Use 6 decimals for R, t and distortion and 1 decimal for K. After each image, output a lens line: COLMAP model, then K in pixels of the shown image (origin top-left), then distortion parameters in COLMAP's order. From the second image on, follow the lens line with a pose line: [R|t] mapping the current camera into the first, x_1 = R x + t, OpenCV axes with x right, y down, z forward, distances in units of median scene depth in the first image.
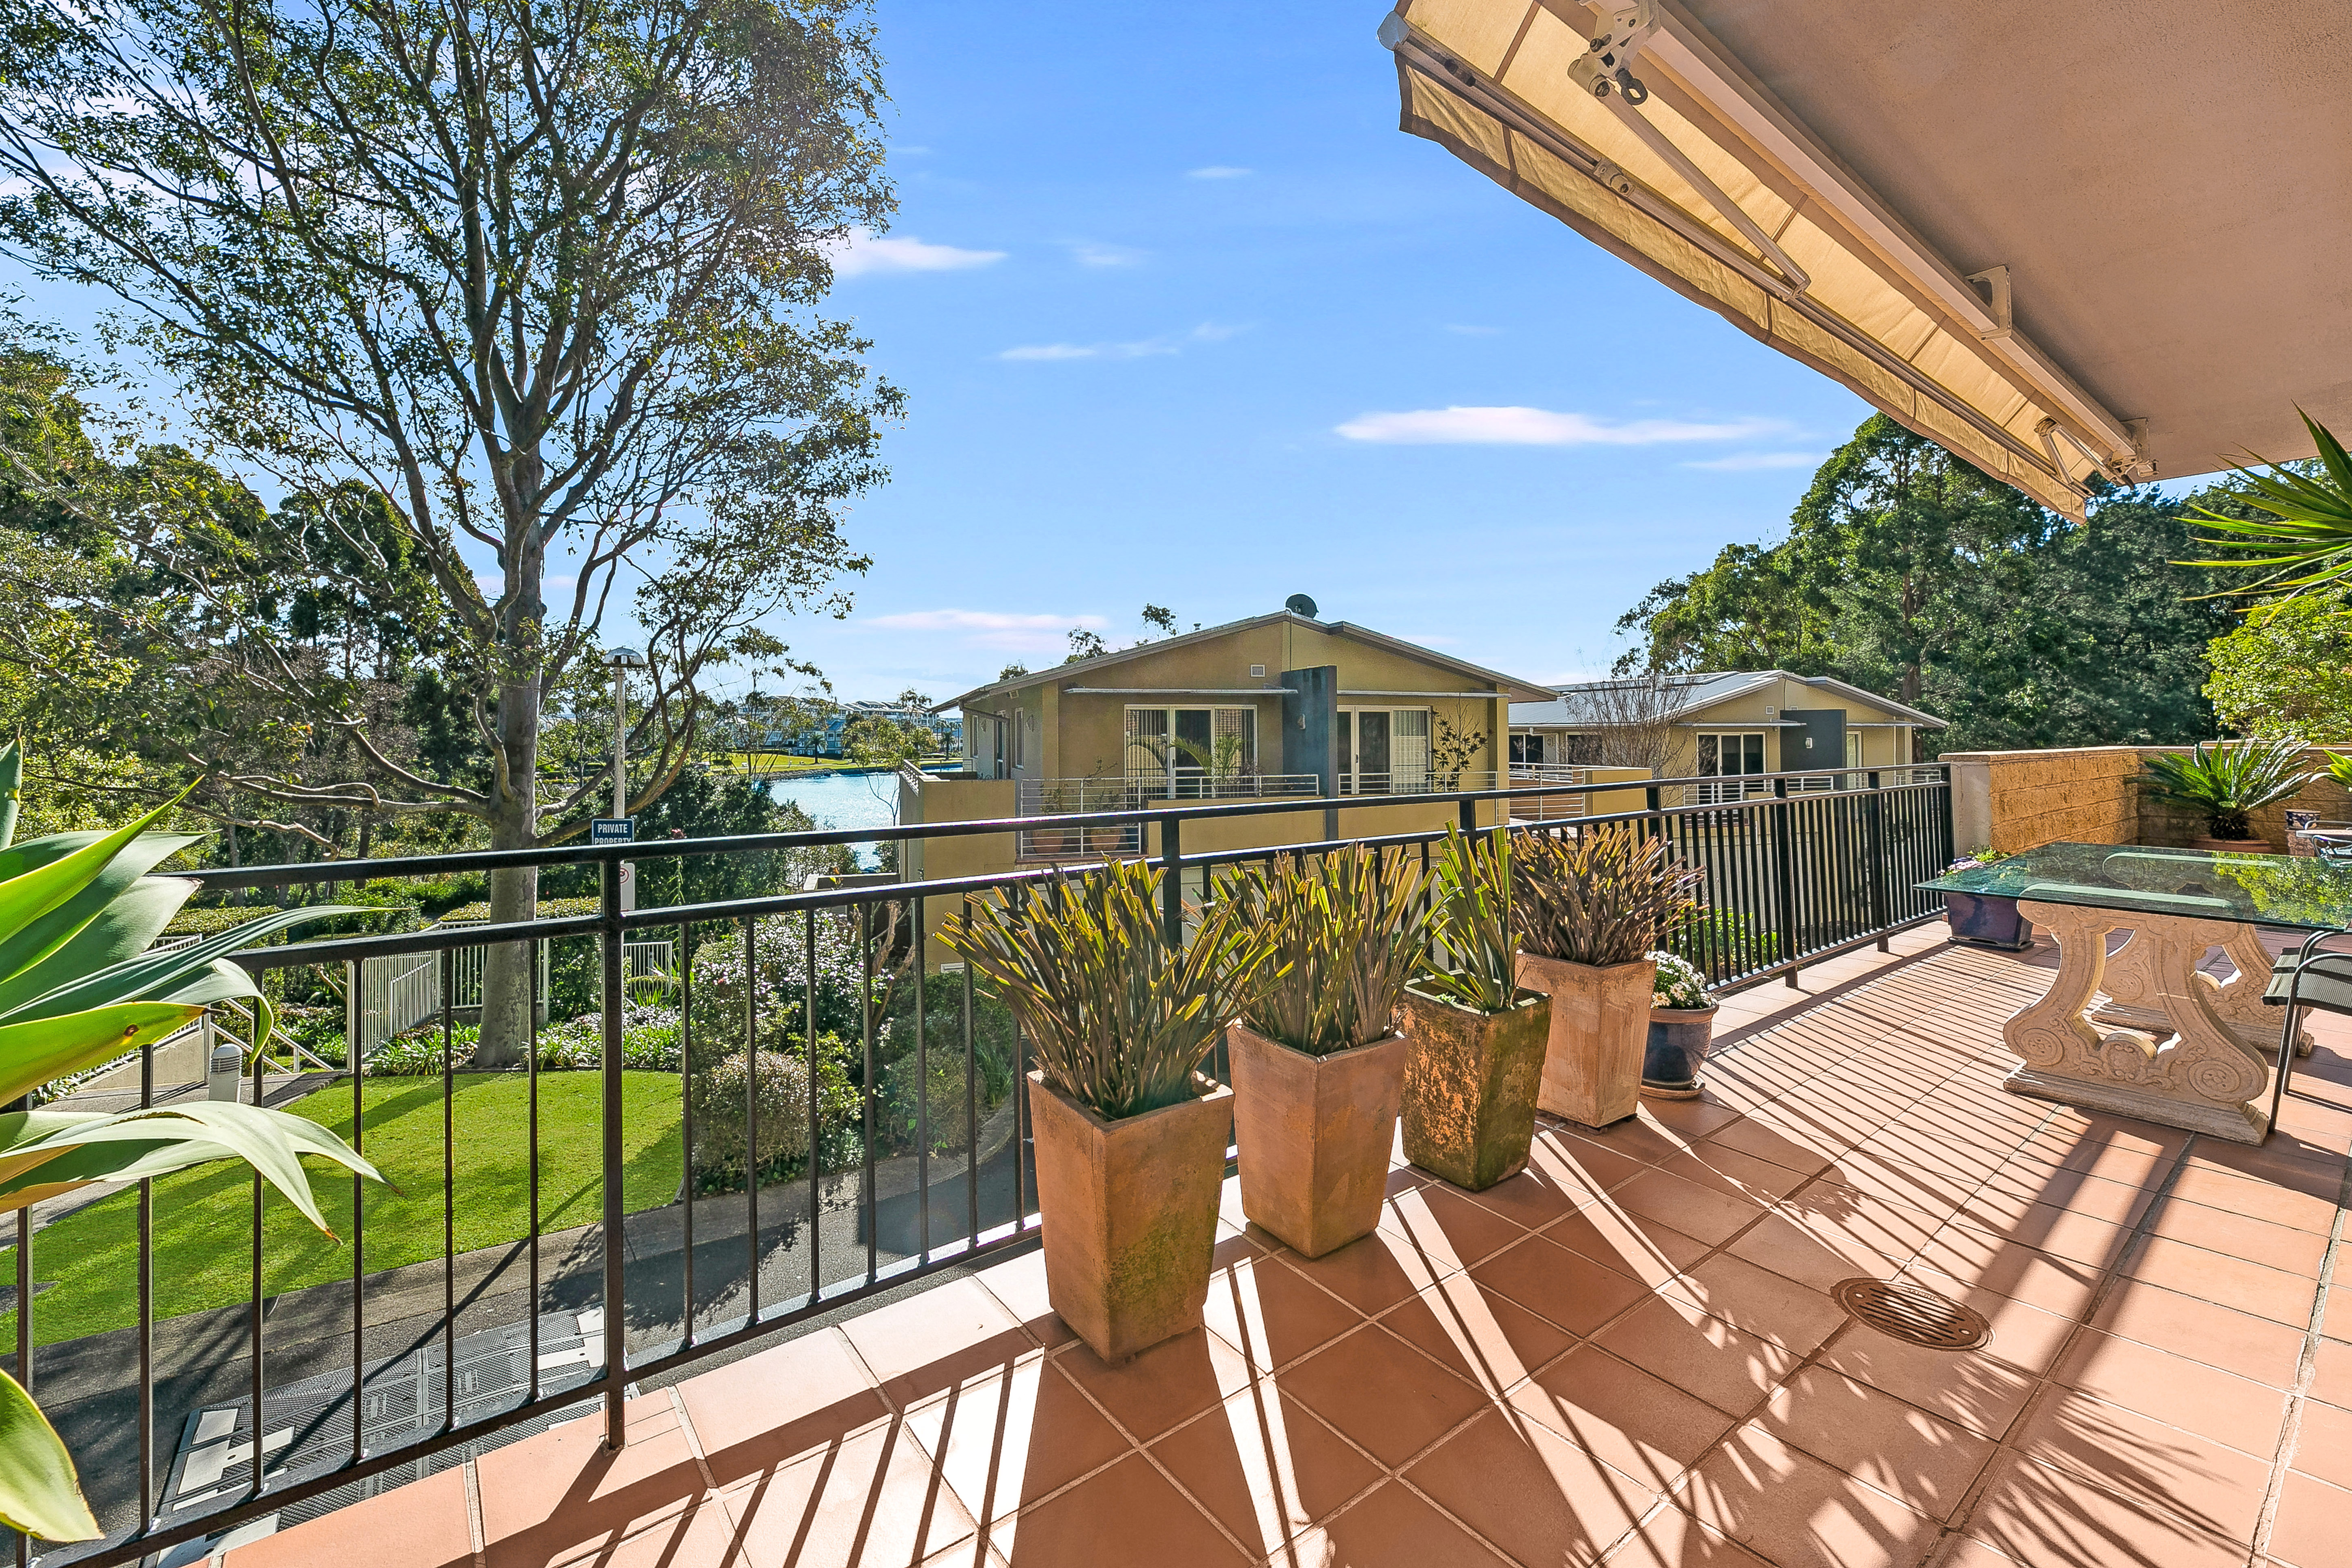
lens RADIAL K [[1011.8, 0, 1206.3], [0, 1011.8, 729.4], [0, 0, 1]] dist [0.002643, 0.000157]
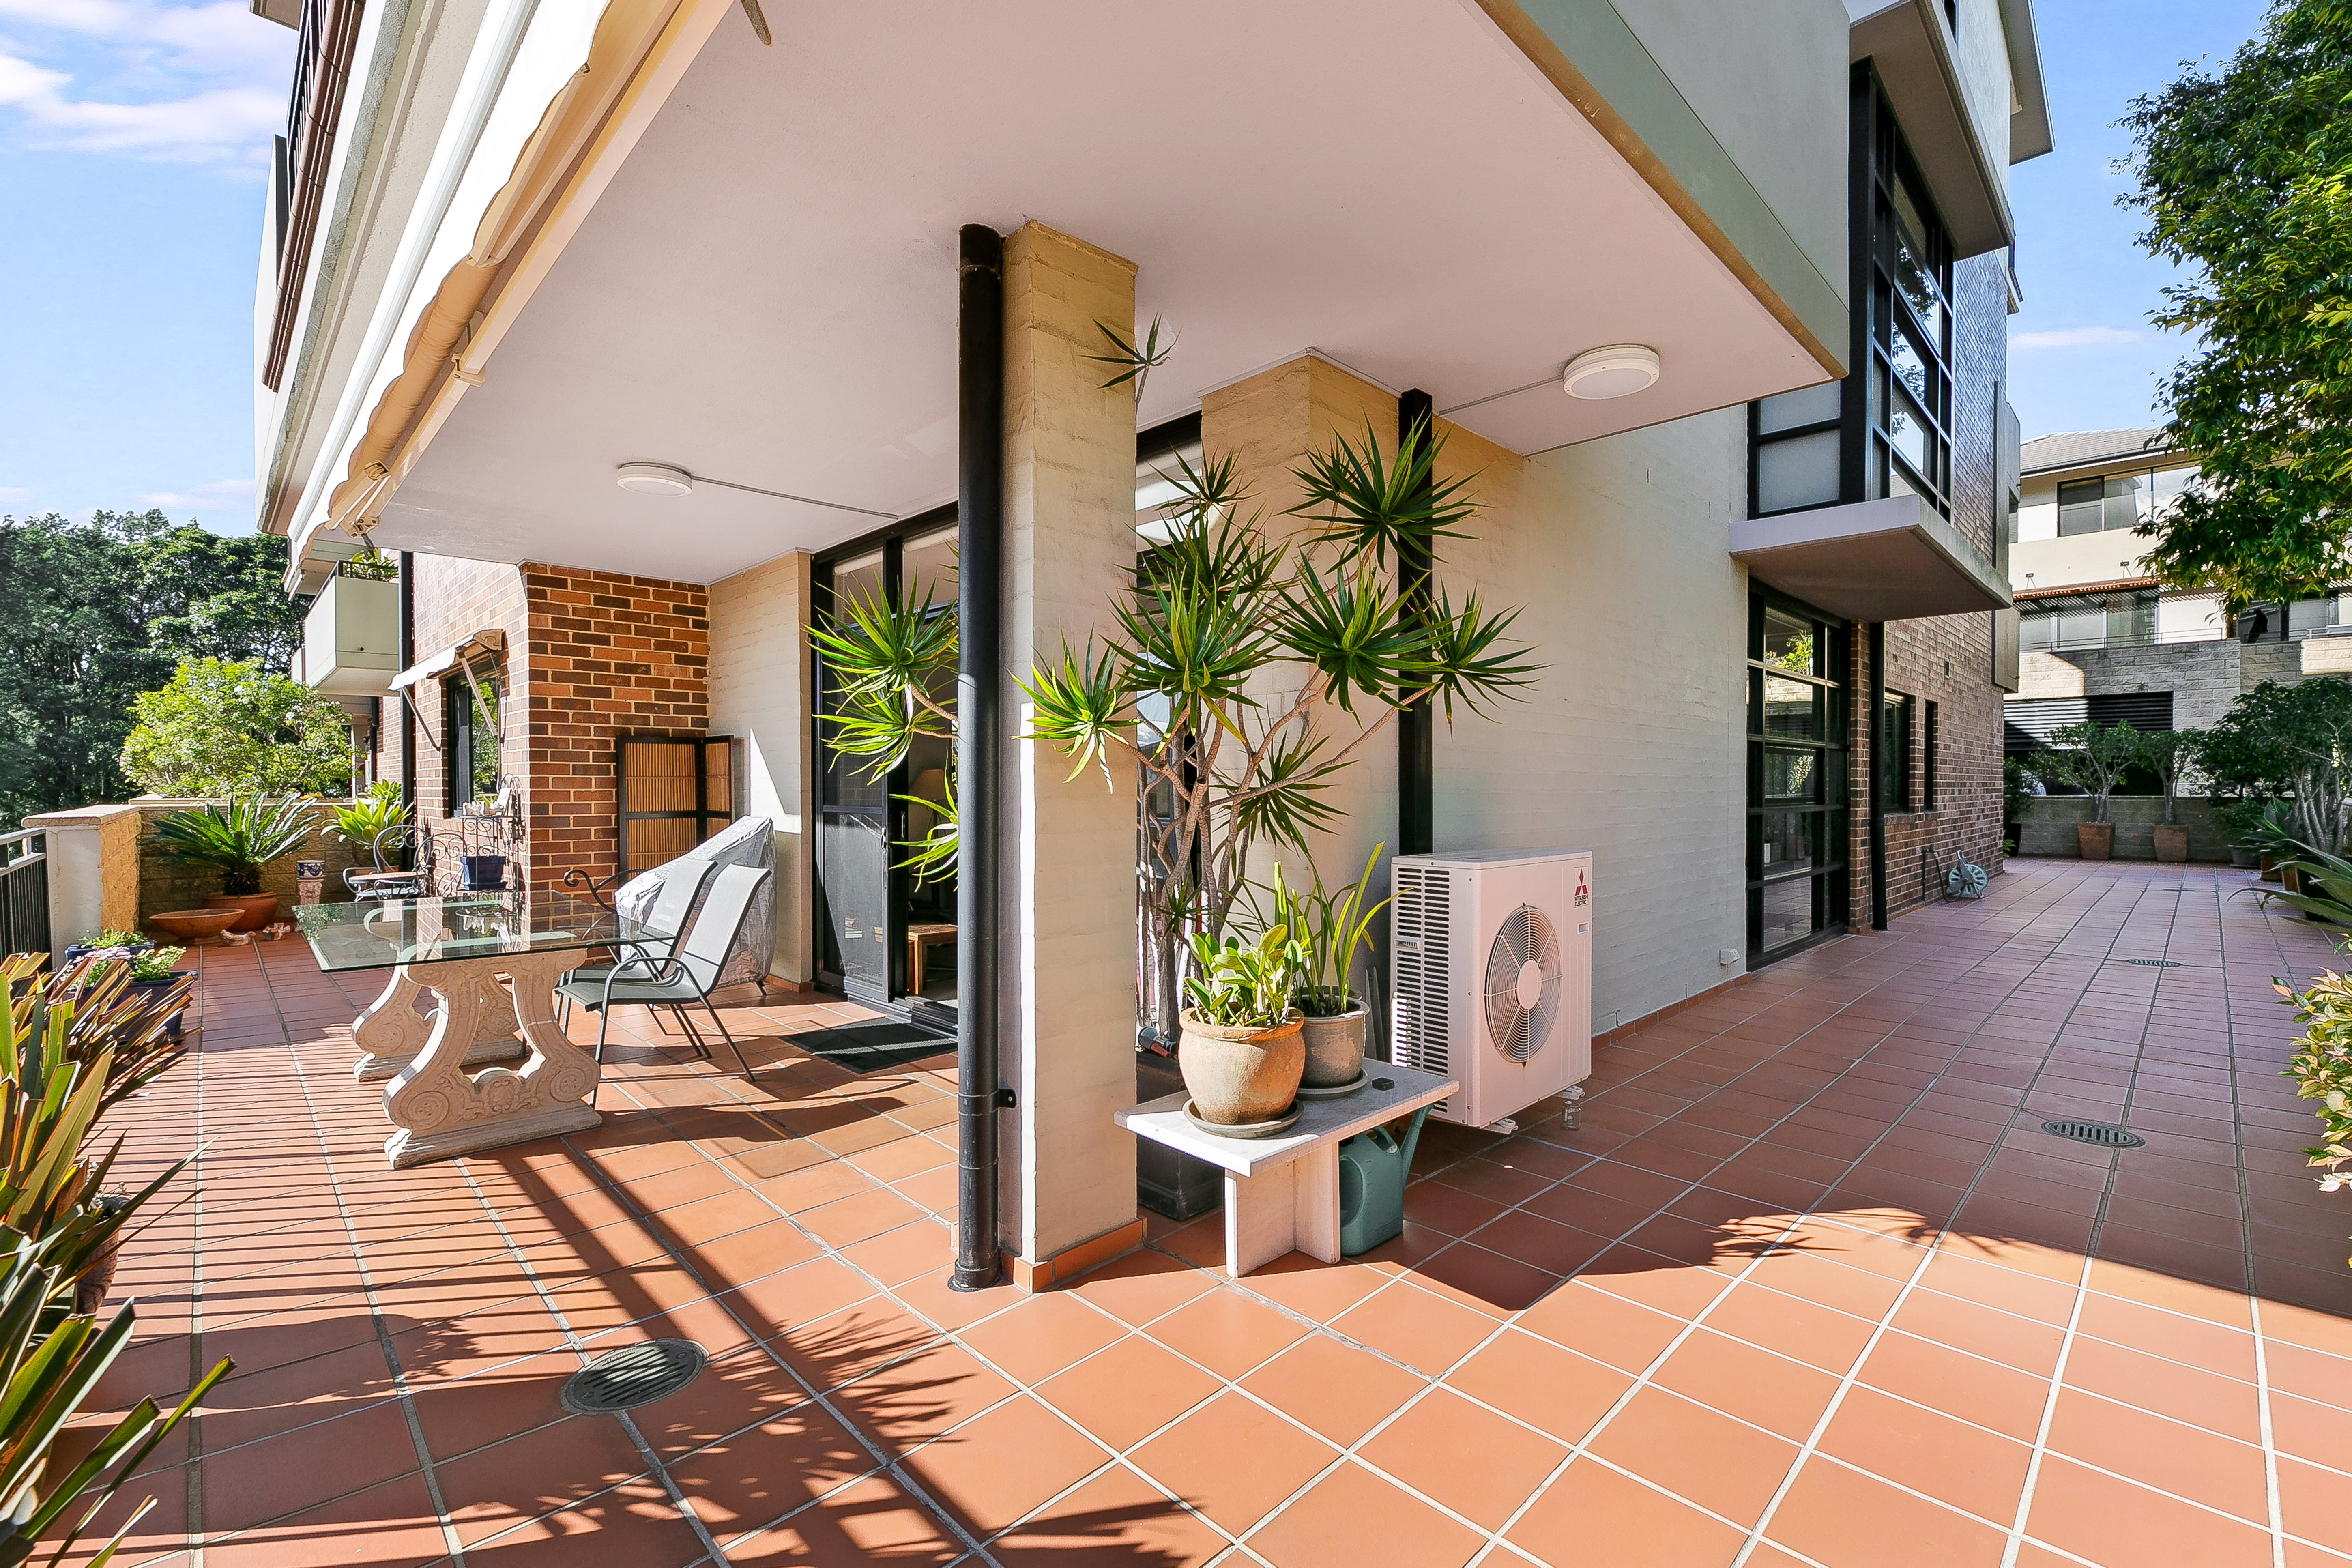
lens RADIAL K [[1011.8, 0, 1178.6], [0, 1011.8, 792.6], [0, 0, 1]] dist [0.002643, 0.000157]
pose [[-0.089252, -0.003948, 0.996001, -0.270220], [-0.003115, 0.999988, 0.003685, -0.002260], [-0.996004, -0.002774, -0.089263, 0.434759]]
